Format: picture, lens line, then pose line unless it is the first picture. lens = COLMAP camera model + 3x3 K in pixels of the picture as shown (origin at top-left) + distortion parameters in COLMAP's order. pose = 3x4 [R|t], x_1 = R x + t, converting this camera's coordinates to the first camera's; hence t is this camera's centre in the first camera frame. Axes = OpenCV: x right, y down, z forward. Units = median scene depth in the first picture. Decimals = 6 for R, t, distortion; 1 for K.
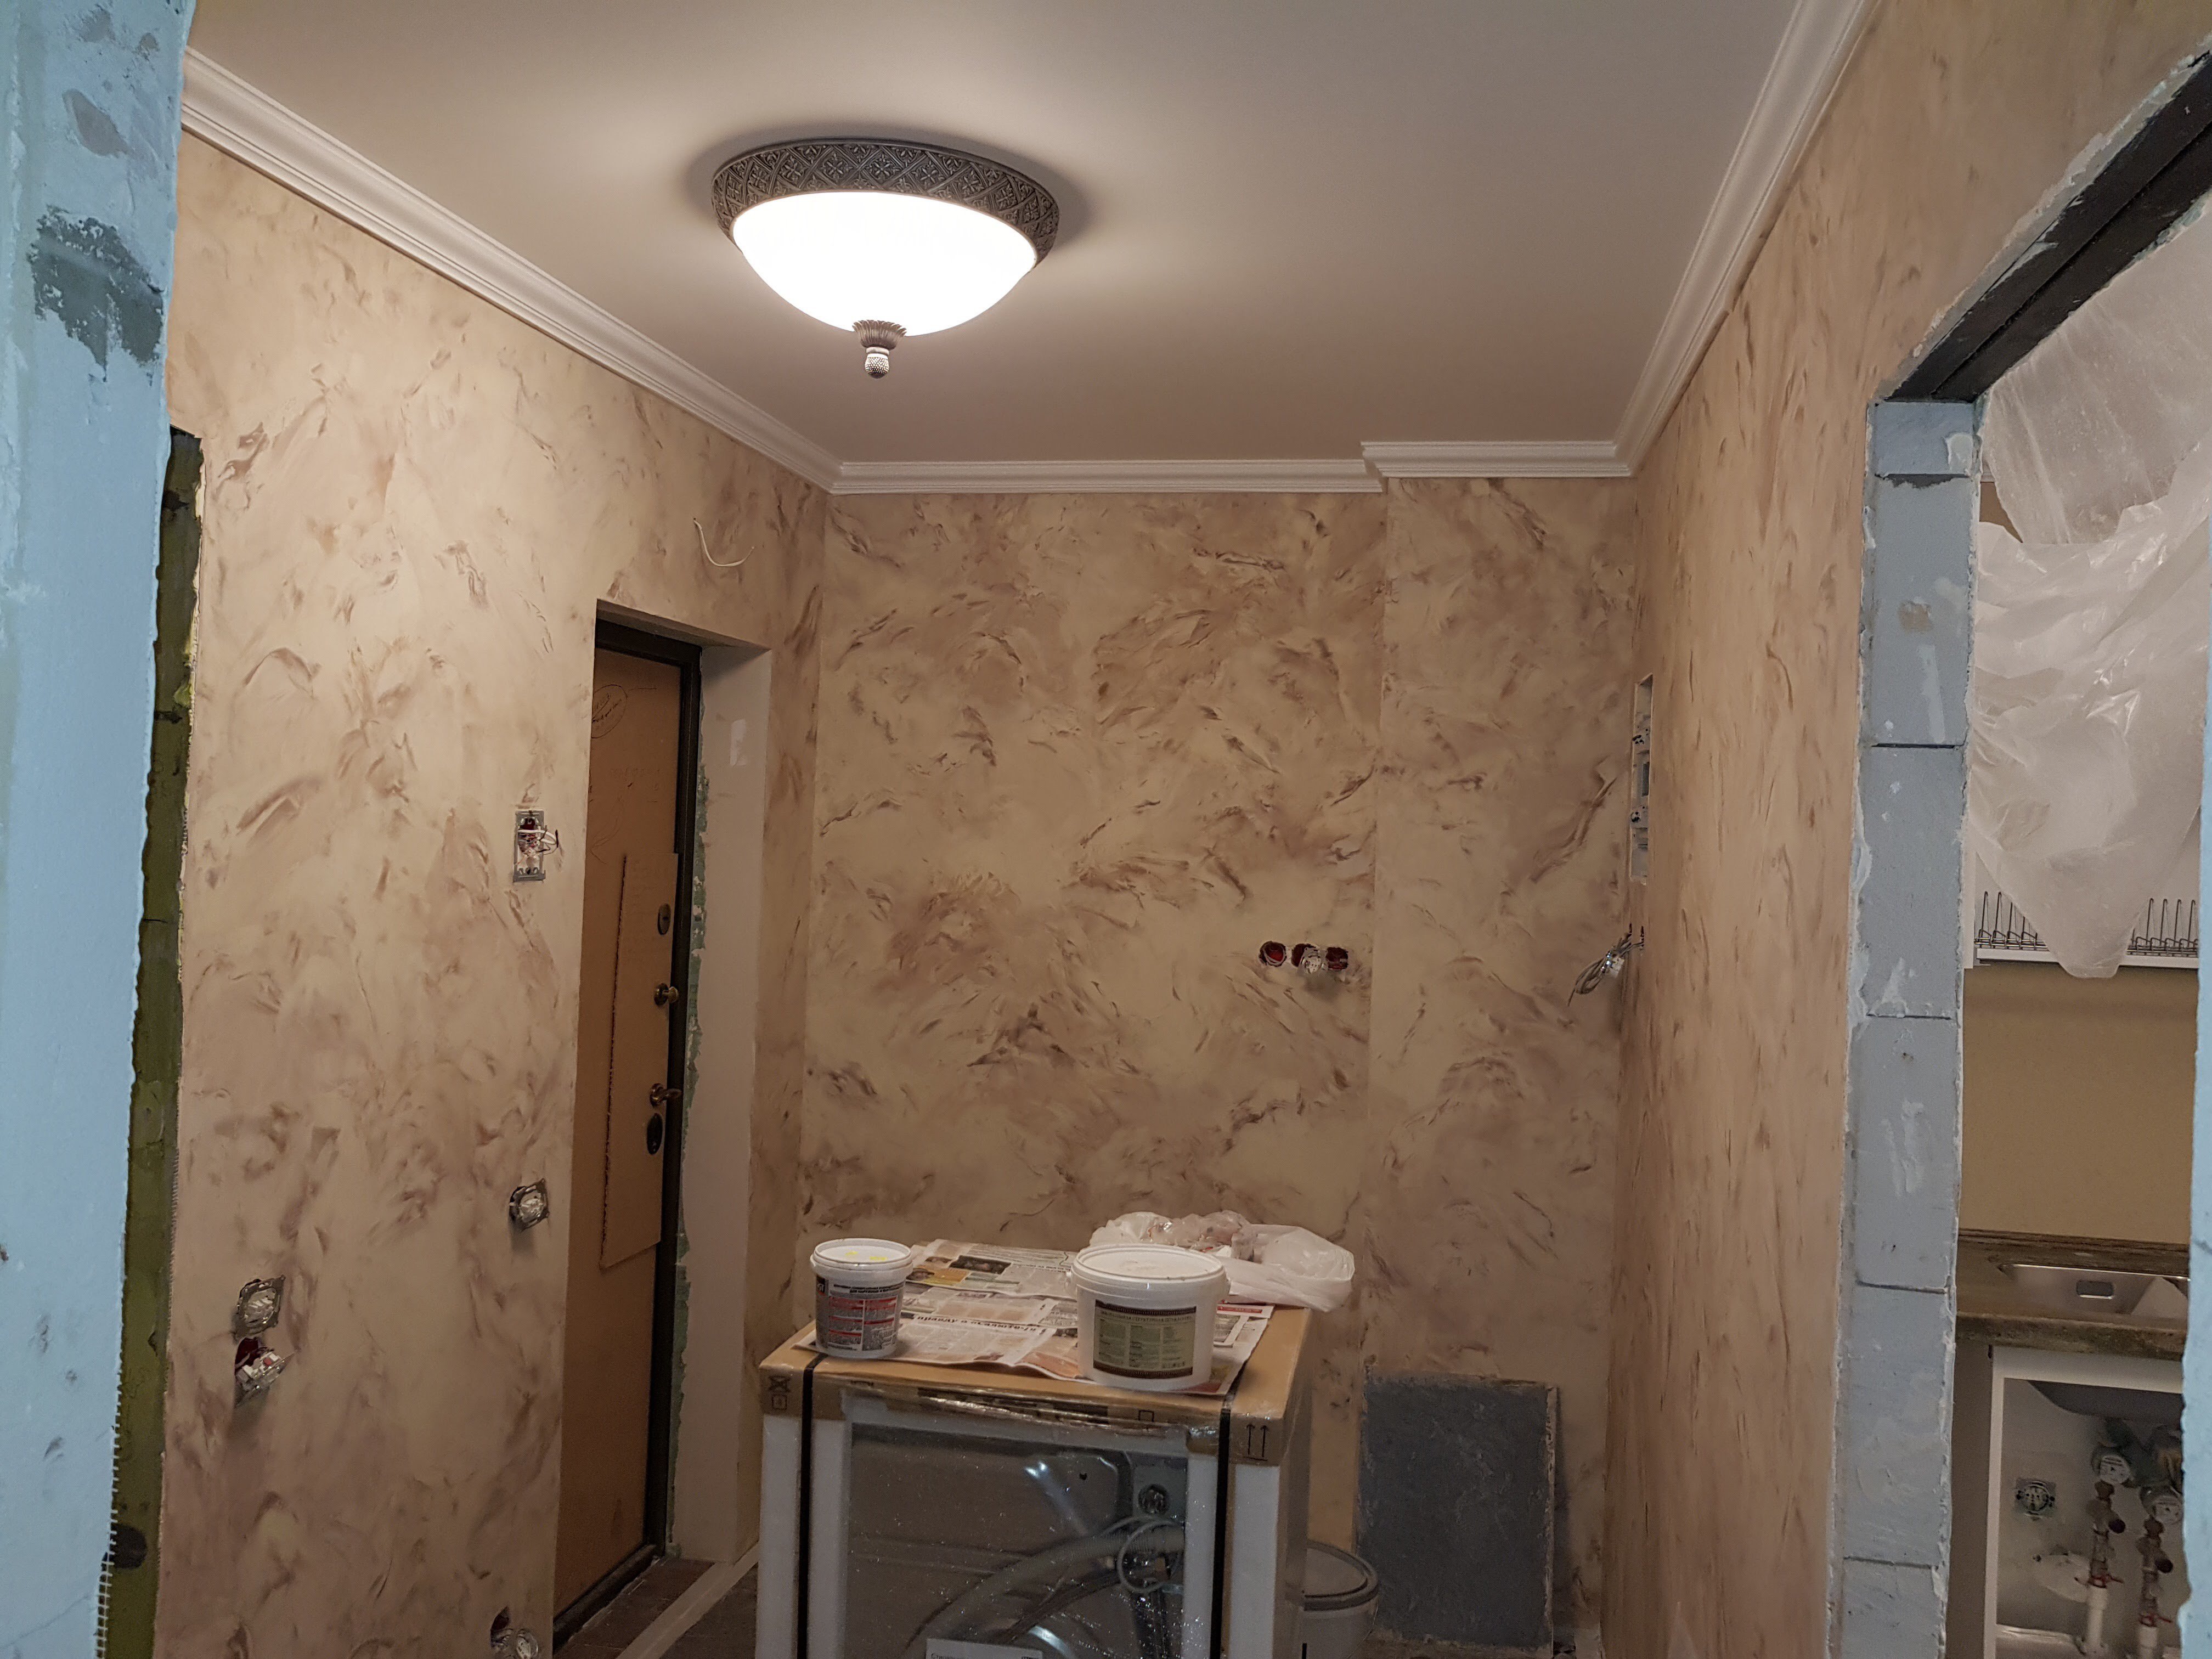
lens RADIAL K [[1750.1, 0, 1106.0], [0, 1750.1, 829.5], [0, 0, 1]] dist [-0.014524, 0.008252]
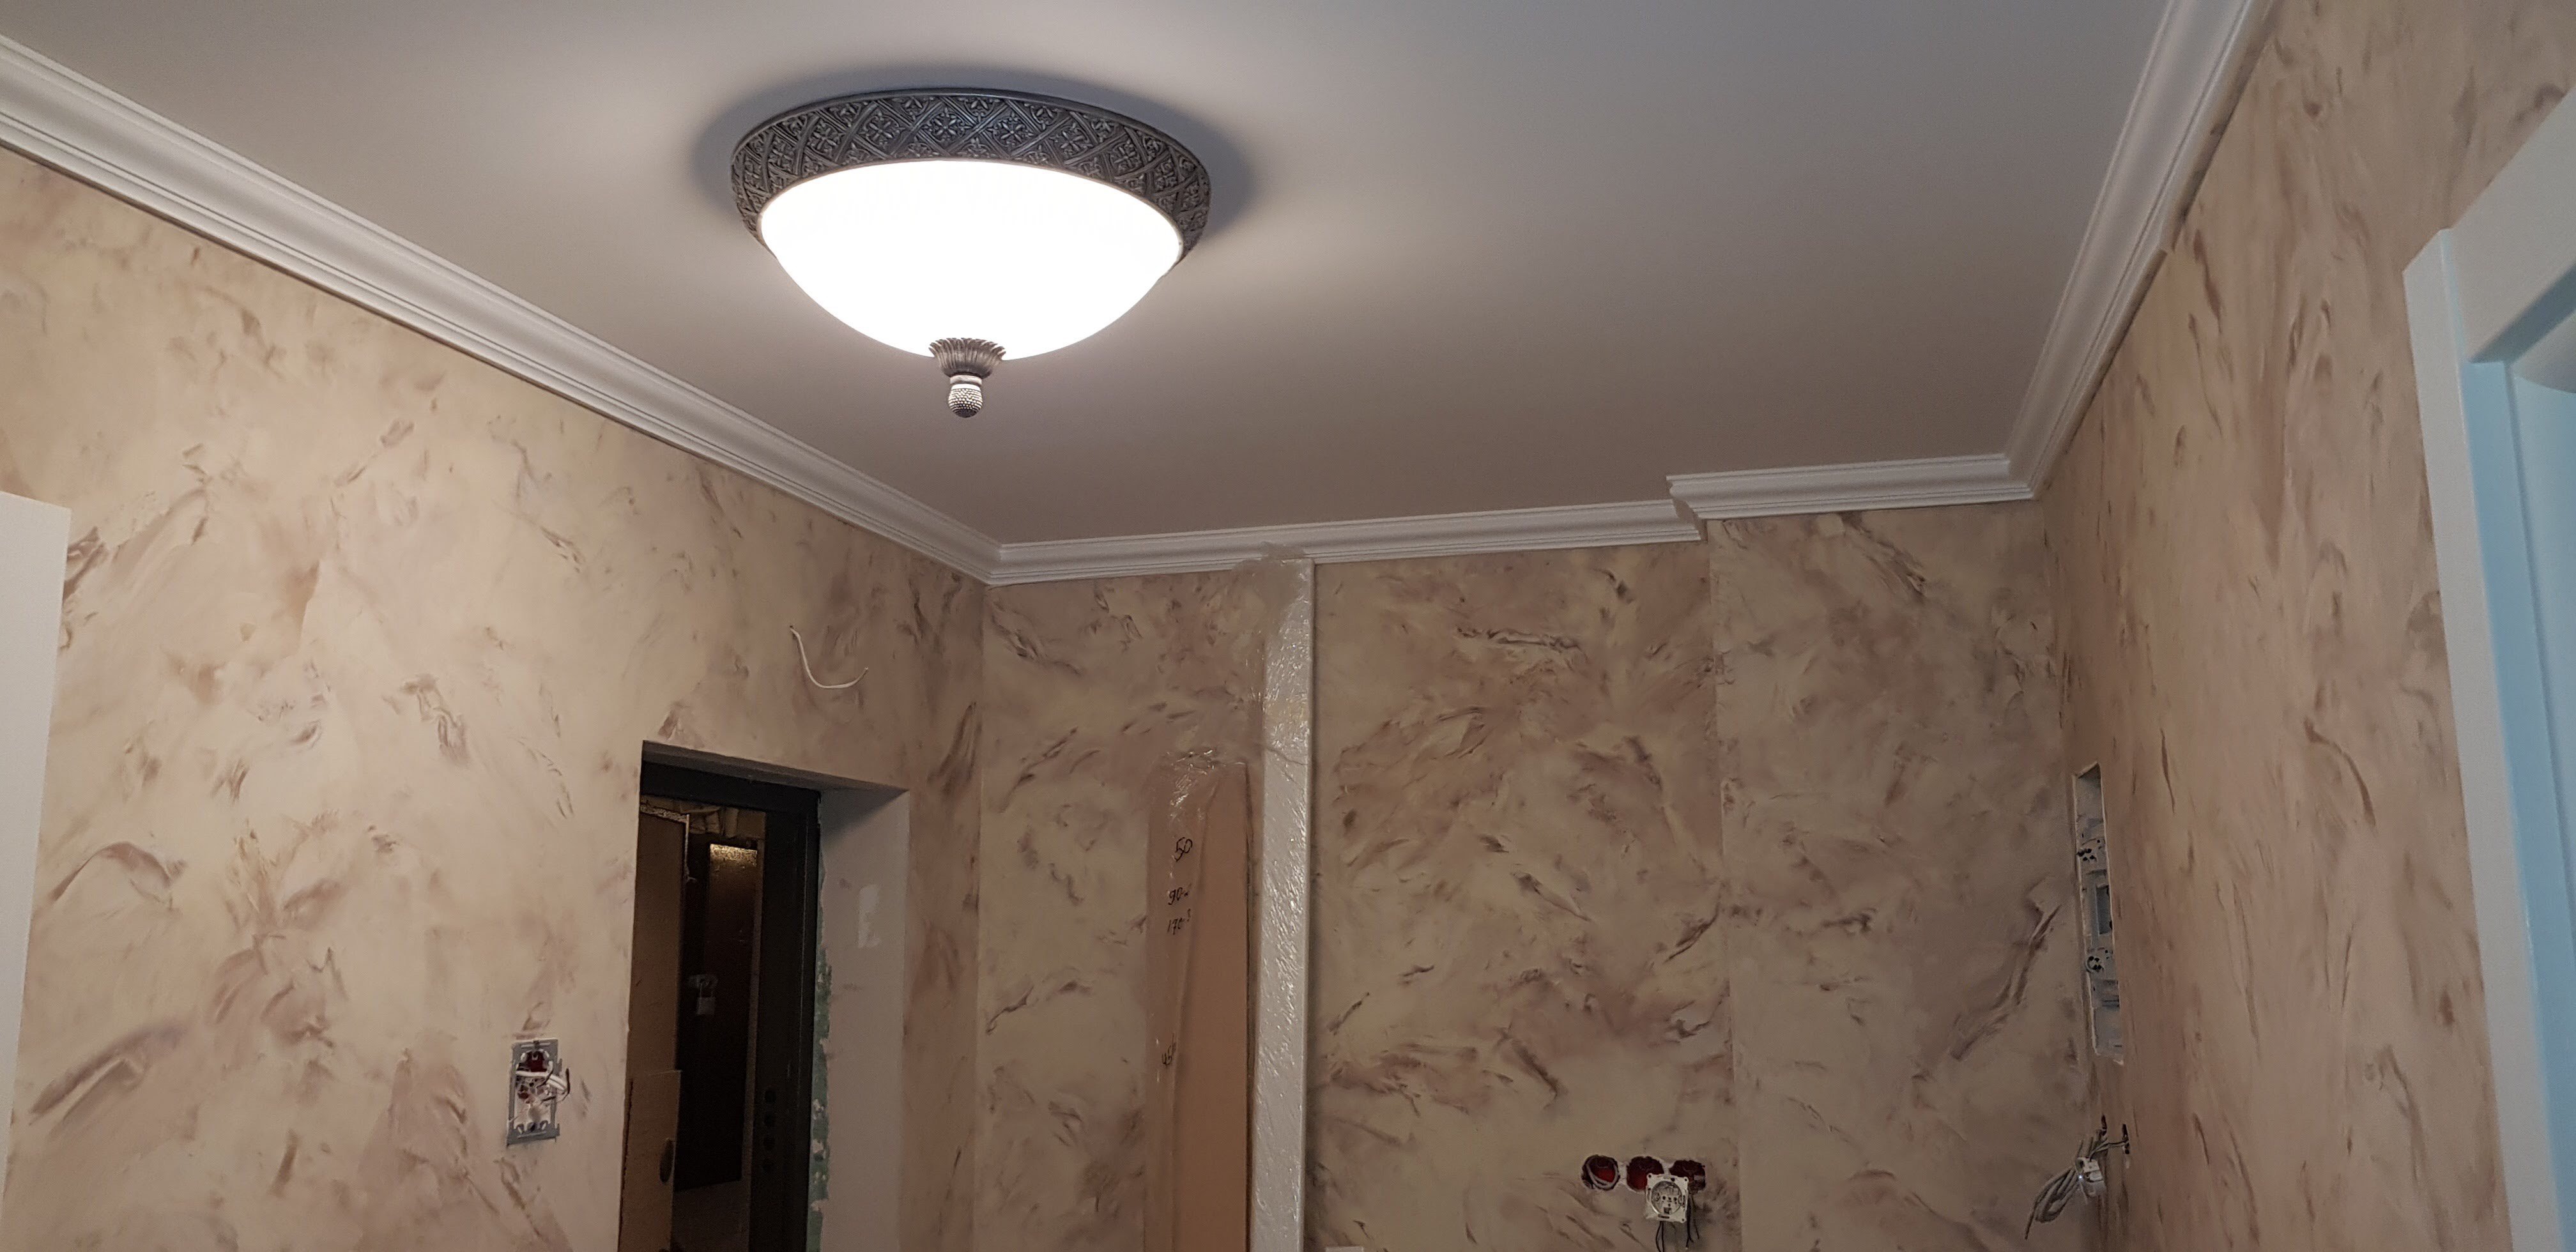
lens RADIAL K [[2091.1, 0, 1288.0], [0, 2091.1, 626.0], [0, 0, 1]] dist [-0.014997, 0.005325]
pose [[0.997207, -0.057763, -0.047350, 0.023588], [0.049225, 0.985067, -0.164984, -0.018183], [0.056173, 0.162192, 0.985159, 0.120470]]
